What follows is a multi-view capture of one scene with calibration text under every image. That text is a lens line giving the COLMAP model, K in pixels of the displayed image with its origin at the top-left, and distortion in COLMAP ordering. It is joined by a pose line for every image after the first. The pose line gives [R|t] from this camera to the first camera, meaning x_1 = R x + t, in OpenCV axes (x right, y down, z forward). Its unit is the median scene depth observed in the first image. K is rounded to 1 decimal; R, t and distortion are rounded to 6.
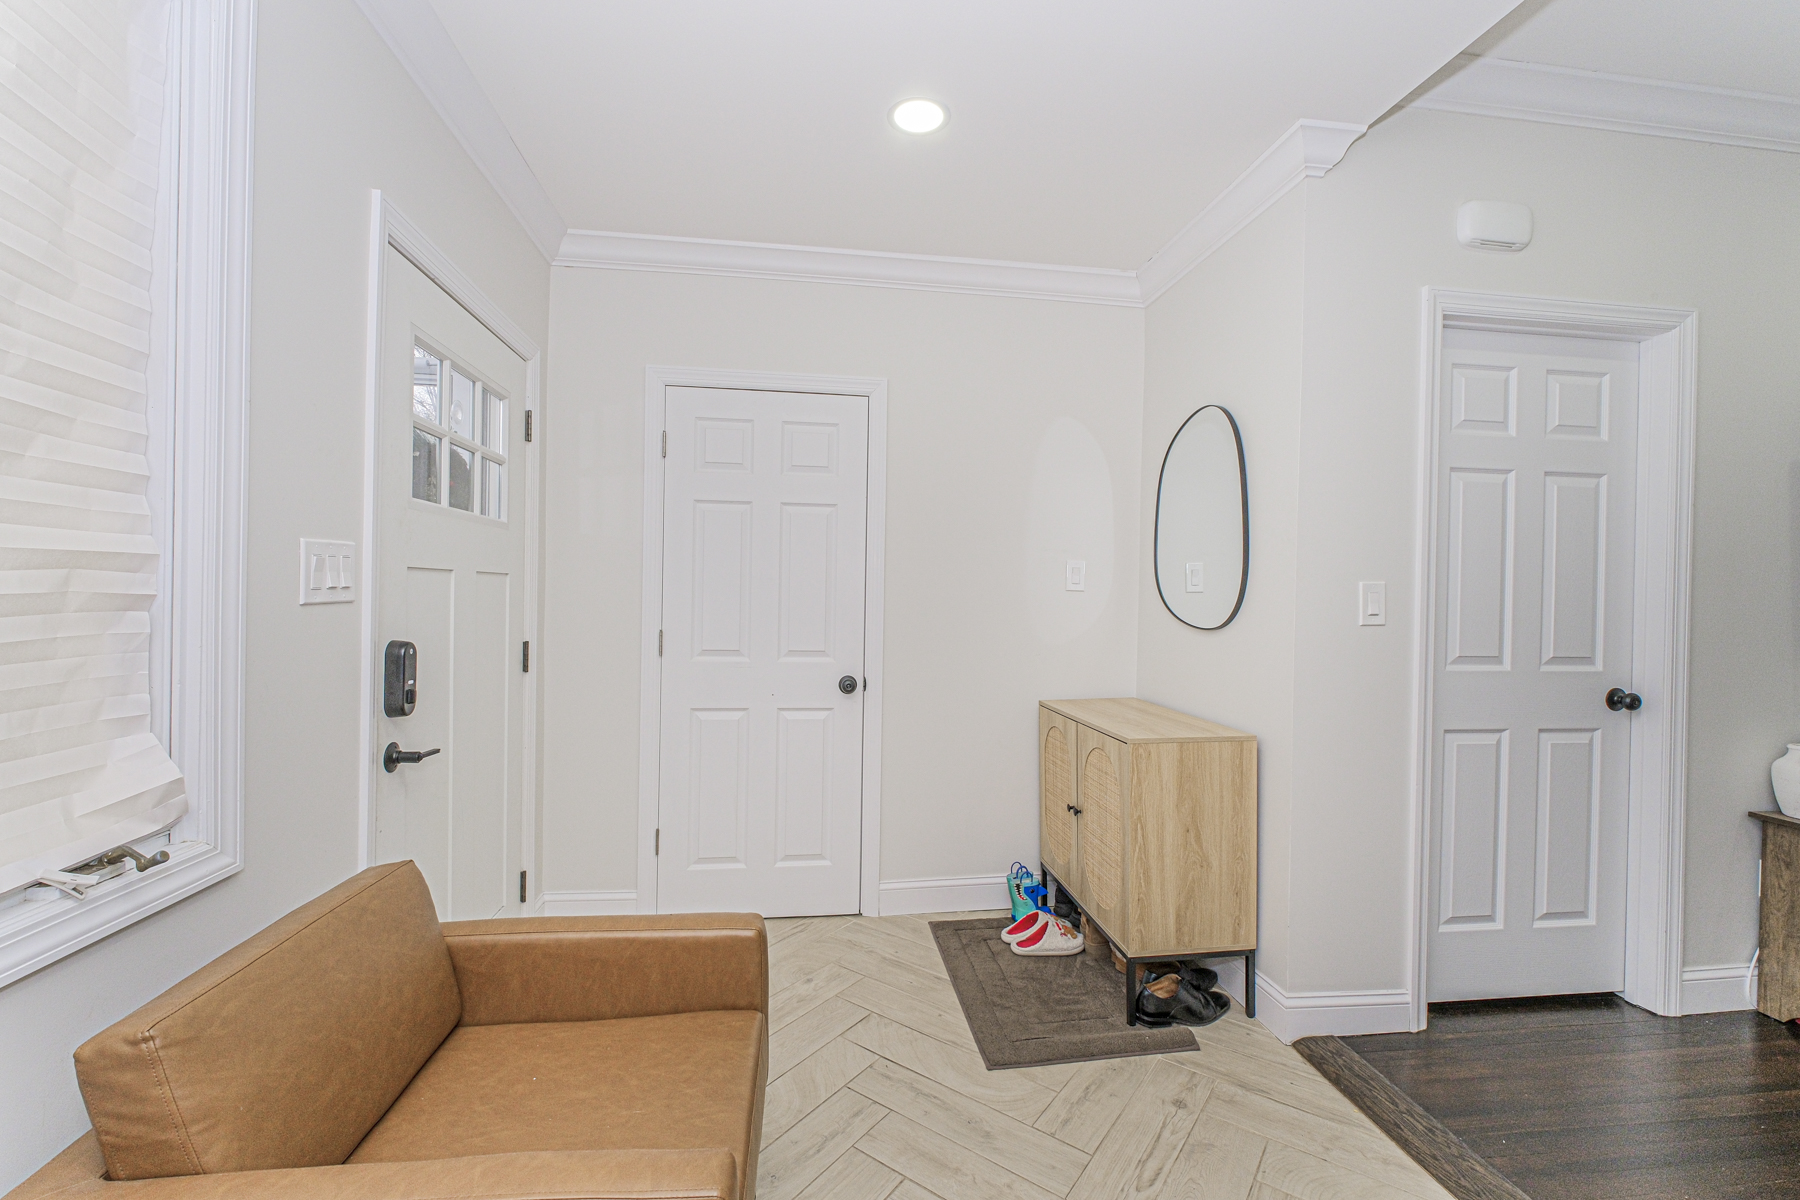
lens RADIAL K [[752.1, 0, 895.5], [0, 752.1, 598.7], [0, 0, 1]] dist [-0.000648, -0.000241]
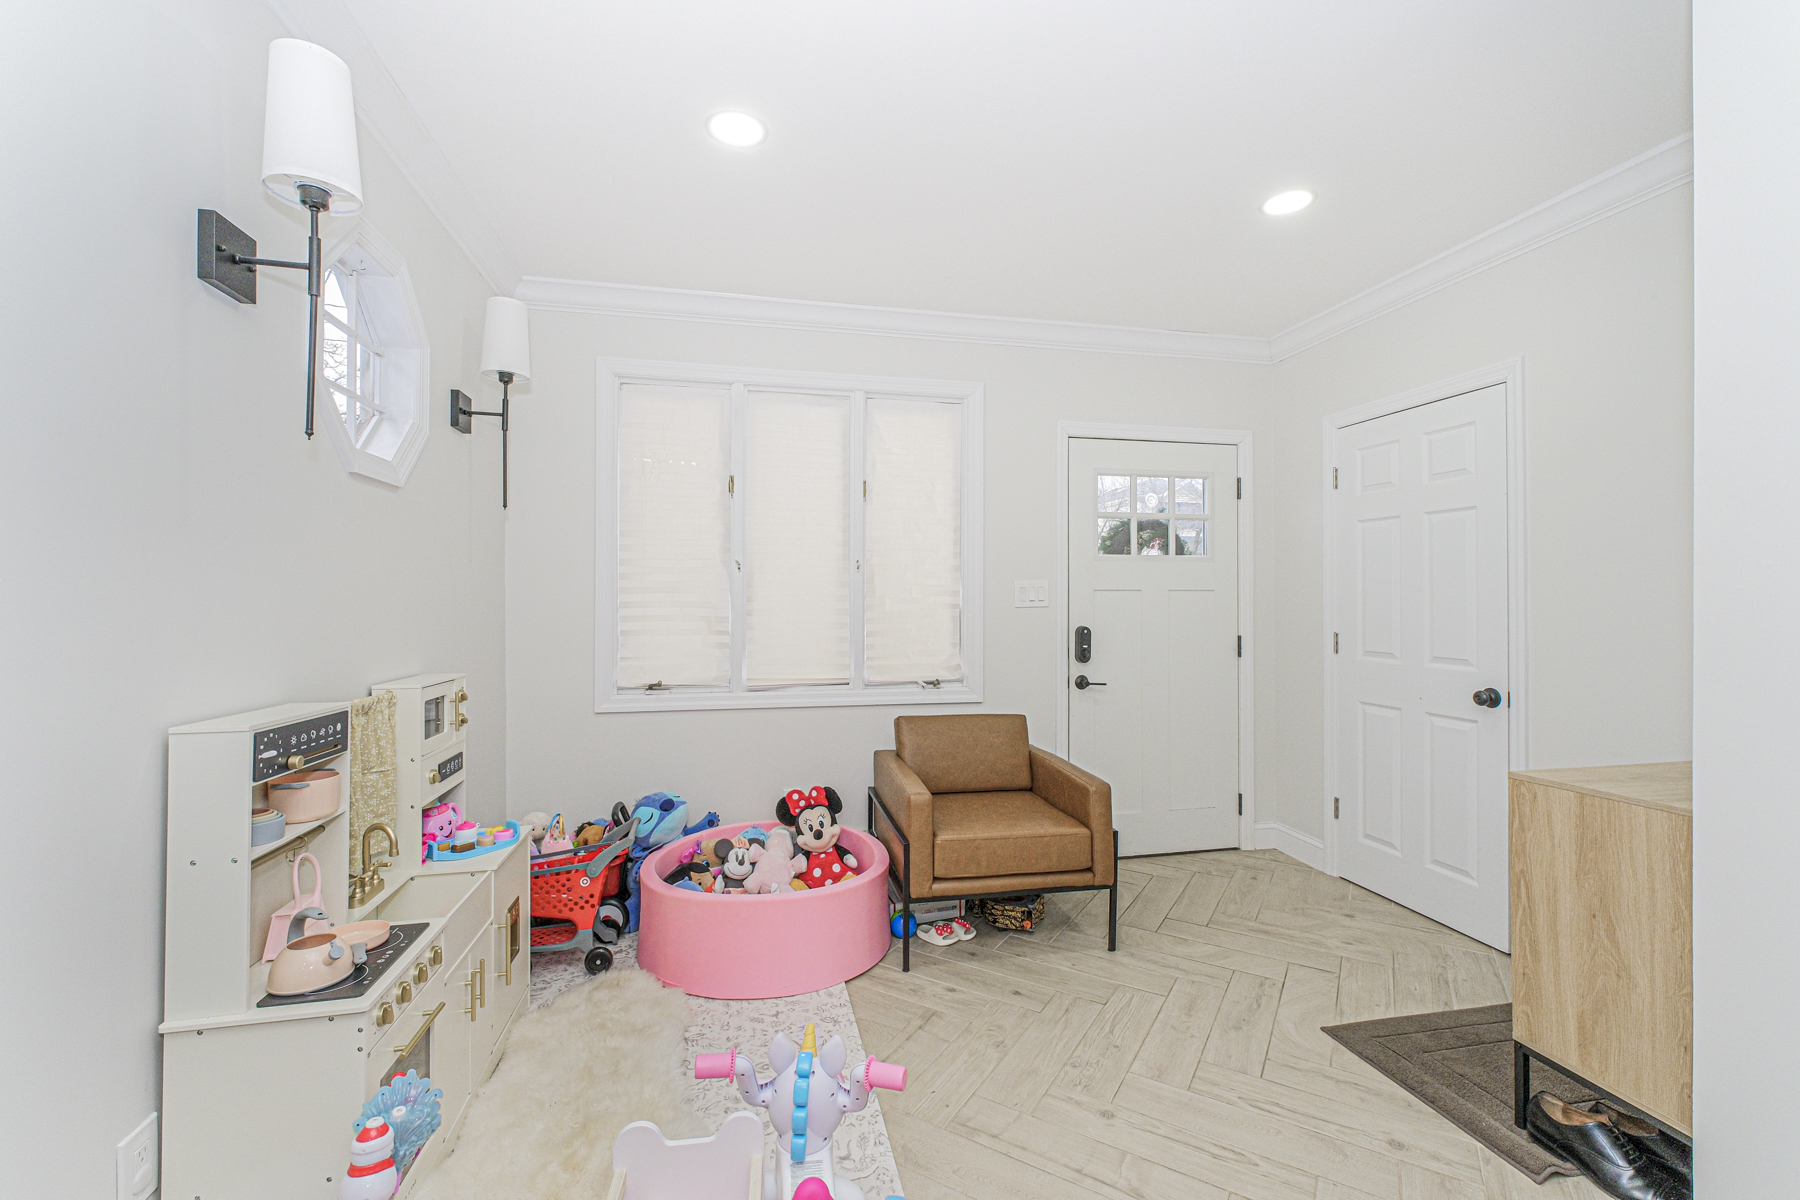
lens RADIAL K [[752.1, 0, 894.1], [0, 752.1, 591.5], [0, 0, 1]] dist [-0.000648, -0.000241]
pose [[0.078635, -0.023338, -0.996630, 1.036170], [-0.002792, 0.999717, -0.023631, 0.009325], [0.996900, 0.004641, 0.078547, 0.247633]]
